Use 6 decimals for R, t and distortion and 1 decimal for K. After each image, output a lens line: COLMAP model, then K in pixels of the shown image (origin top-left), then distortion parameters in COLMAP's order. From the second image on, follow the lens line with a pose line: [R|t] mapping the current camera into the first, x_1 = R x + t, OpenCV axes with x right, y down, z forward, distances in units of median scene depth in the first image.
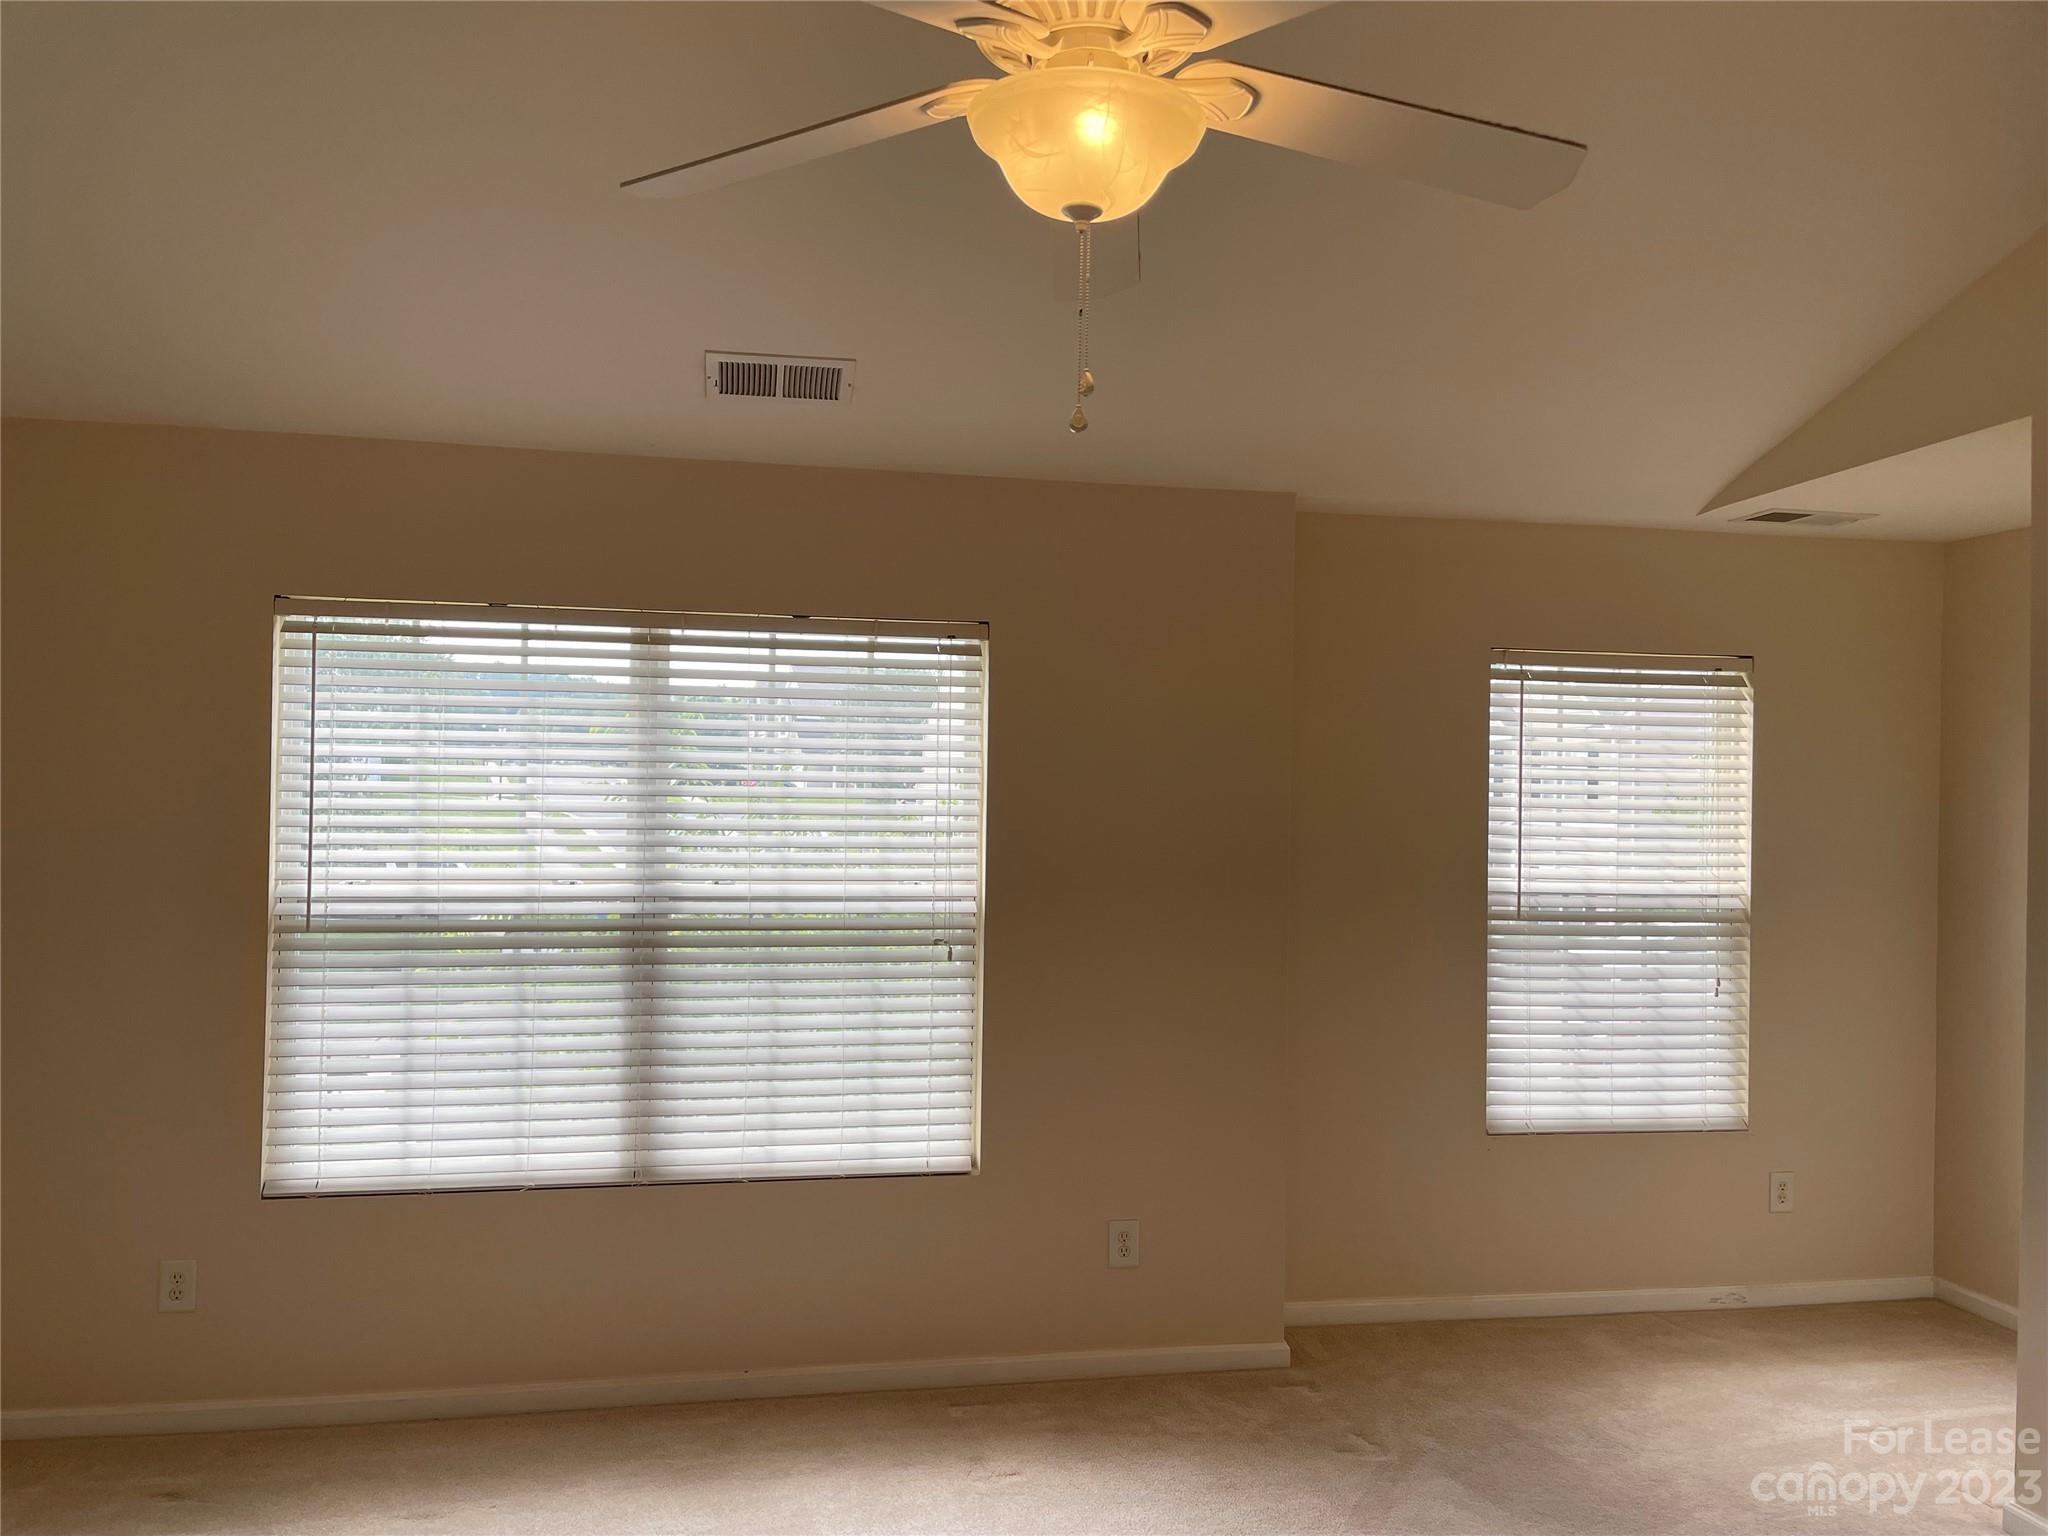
lens RADIAL K [[1538.7, 0, 1006.8], [0, 1538.7, 783.7], [0, 0, 1]] dist [0.075609, -0.091985]
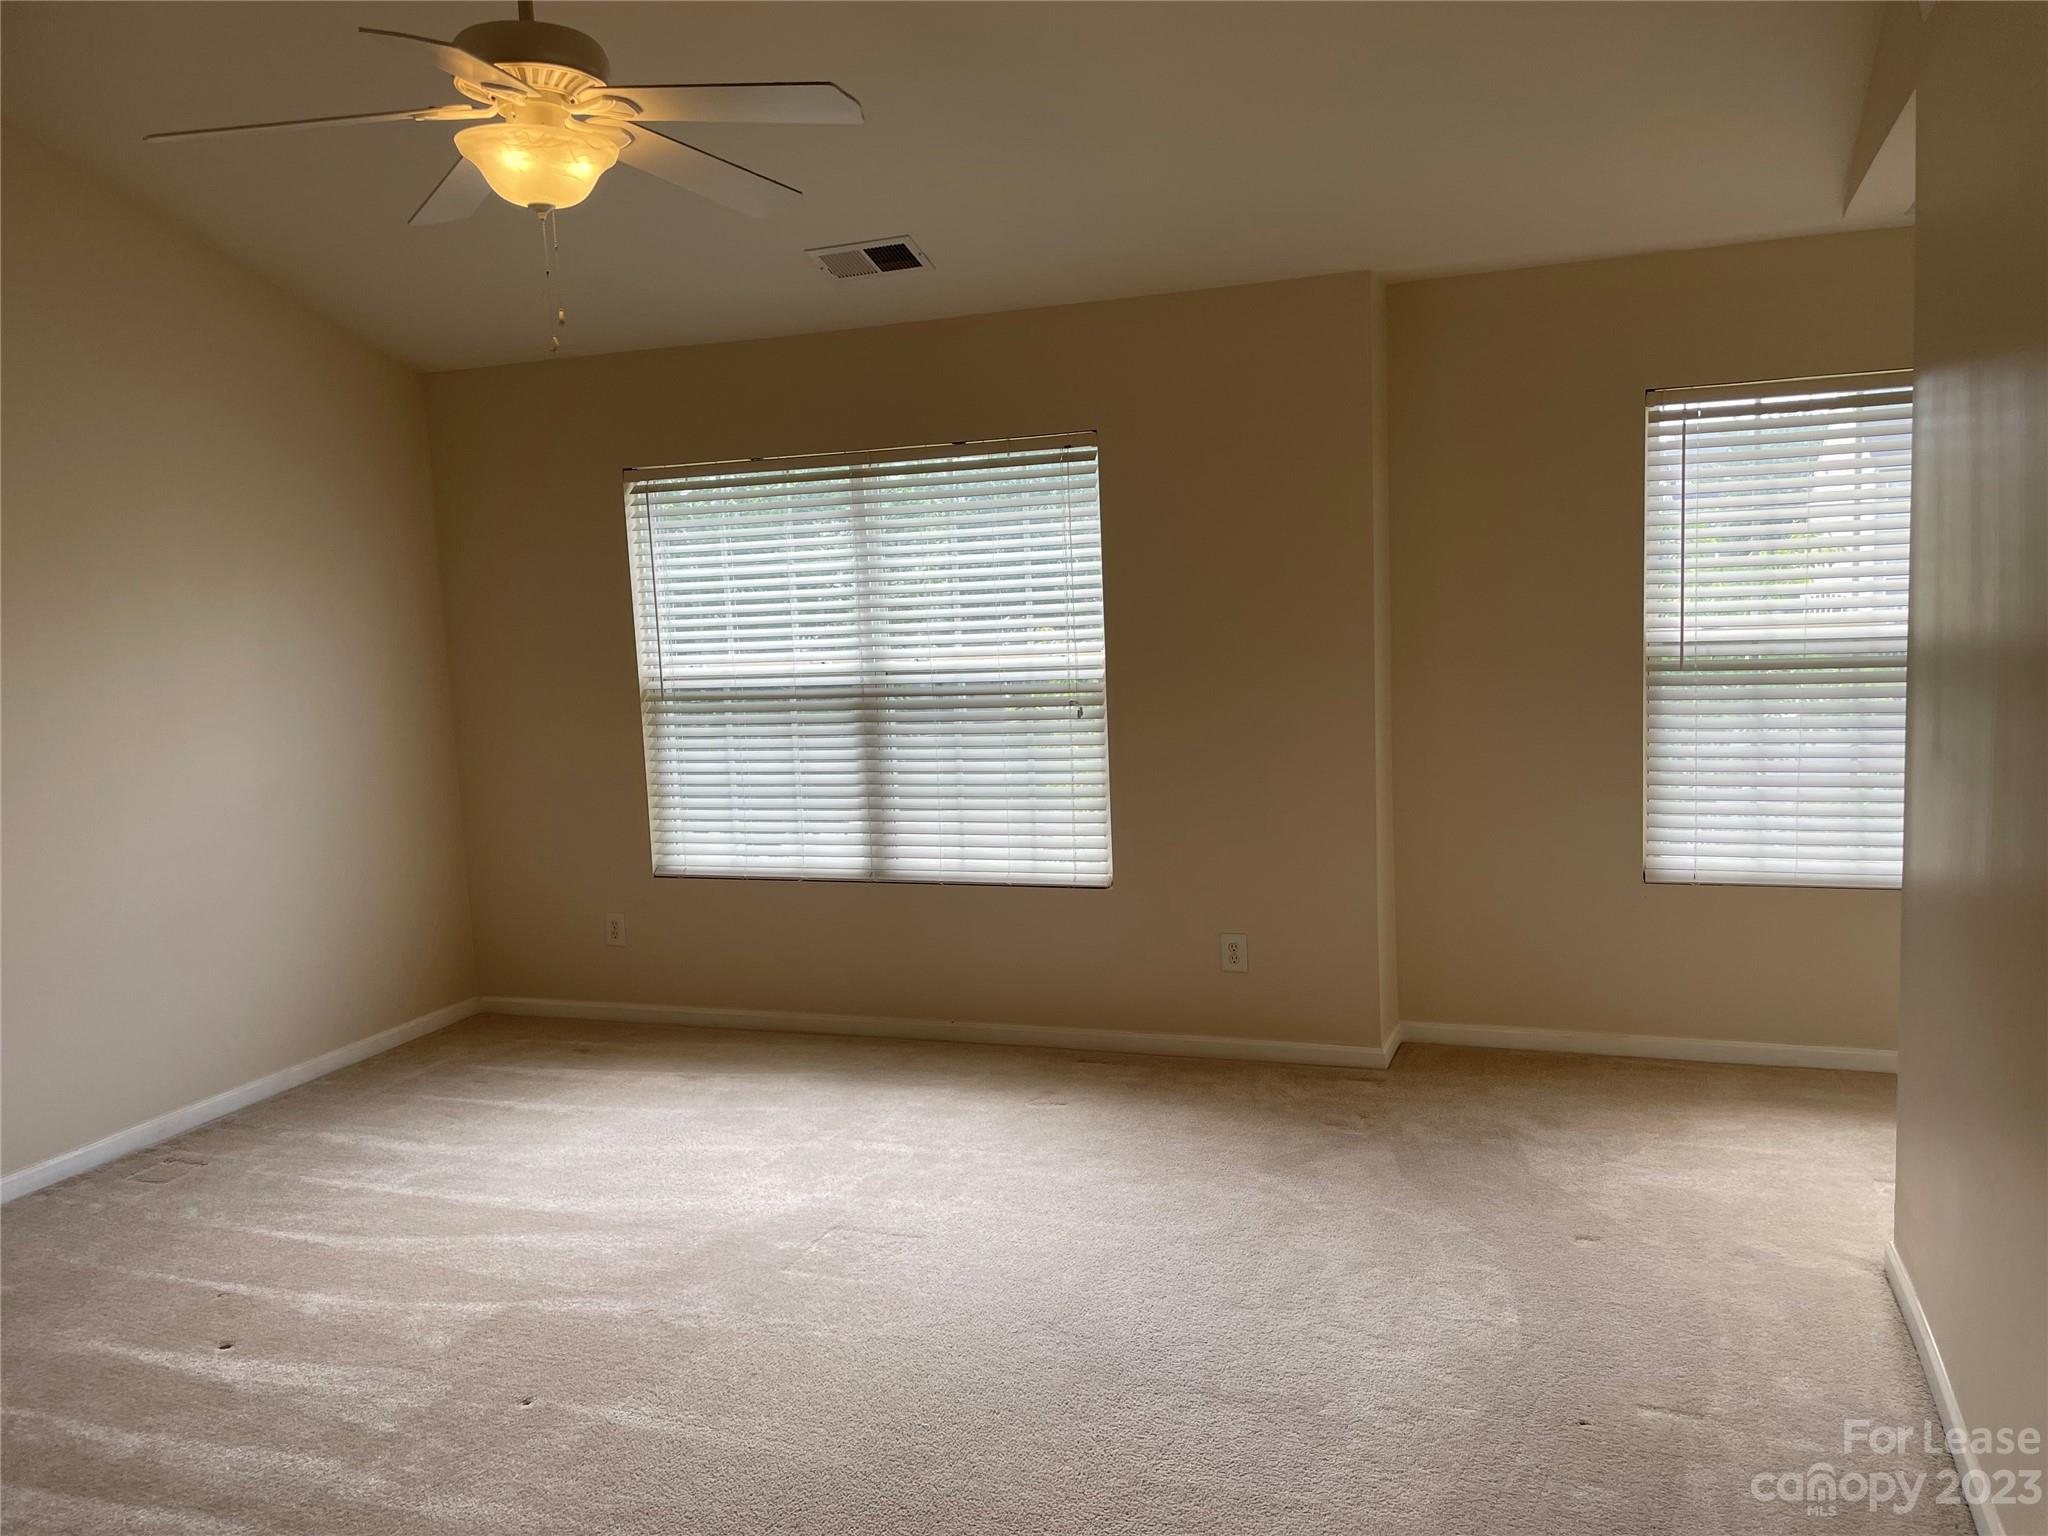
lens RADIAL K [[1538.7, 0, 1039.0], [0, 1538.7, 786.6], [0, 0, 1]] dist [0.075609, -0.091985]
pose [[0.857536, 0.009787, -0.514331, 0.557691], [0.060573, 0.990943, 0.119847, 0.020683], [0.510845, -0.133928, 0.849176, -0.061389]]
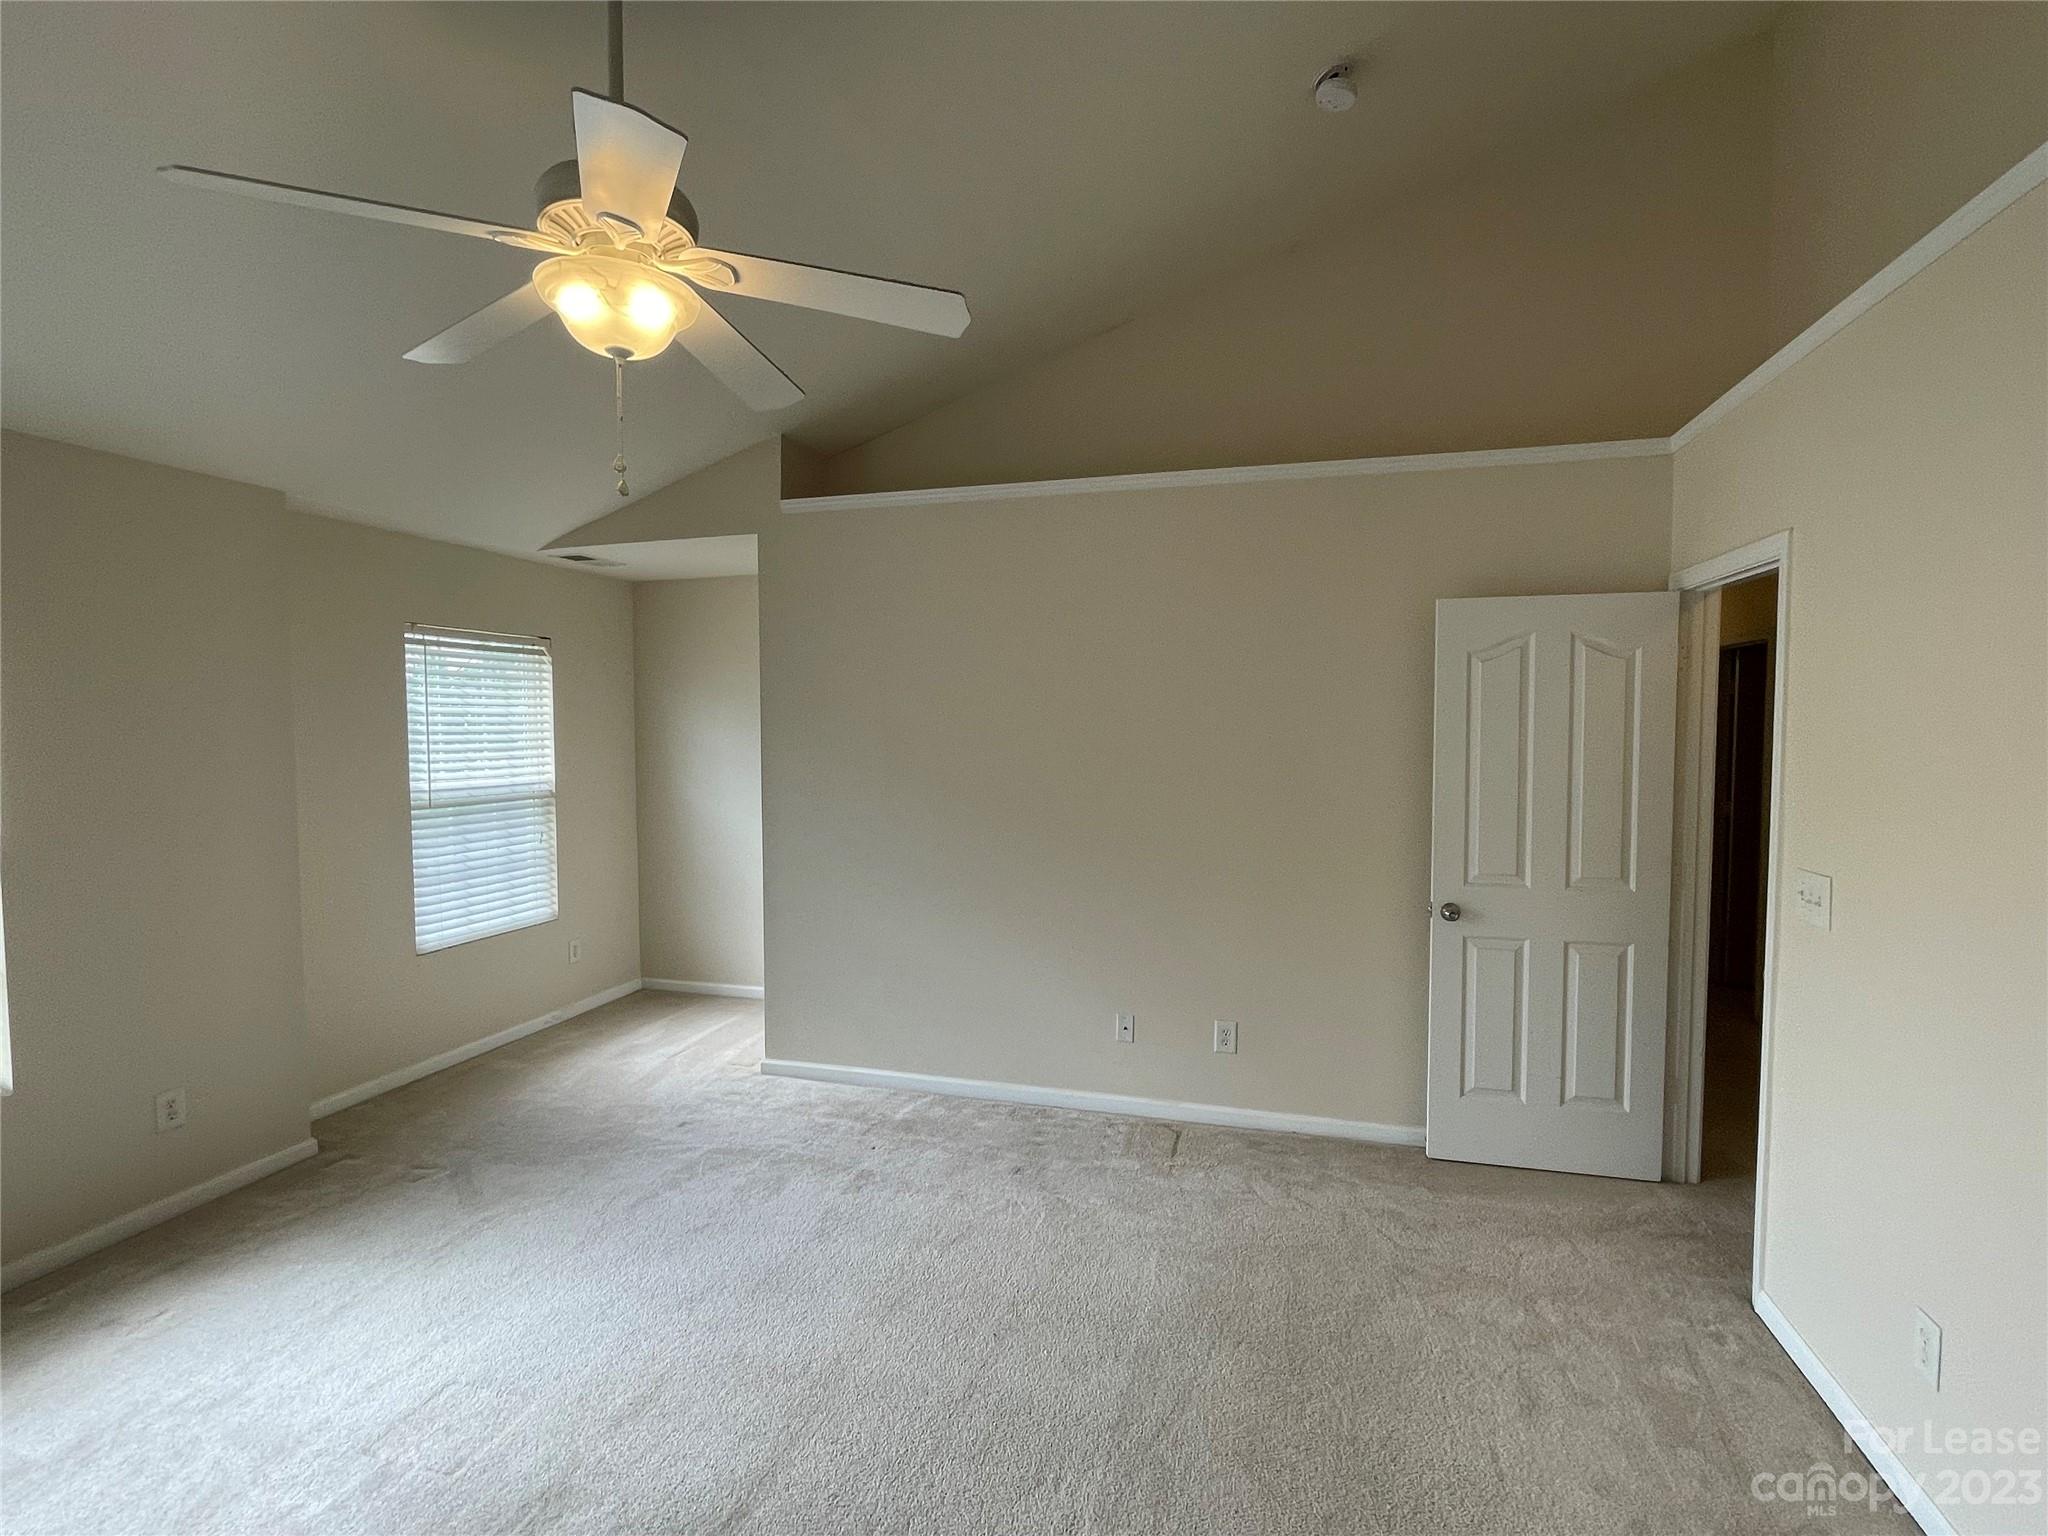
lens RADIAL K [[996.5, 0, 1015.8], [0, 996.5, 771.9], [0, 0, 1]] dist [-0.000602, -0.000529]
pose [[0.451818, -0.062450, 0.889921, -0.297655], [0.007708, 0.997783, 0.066106, -0.006616], [-0.892077, -0.023008, 0.451298, 0.084040]]
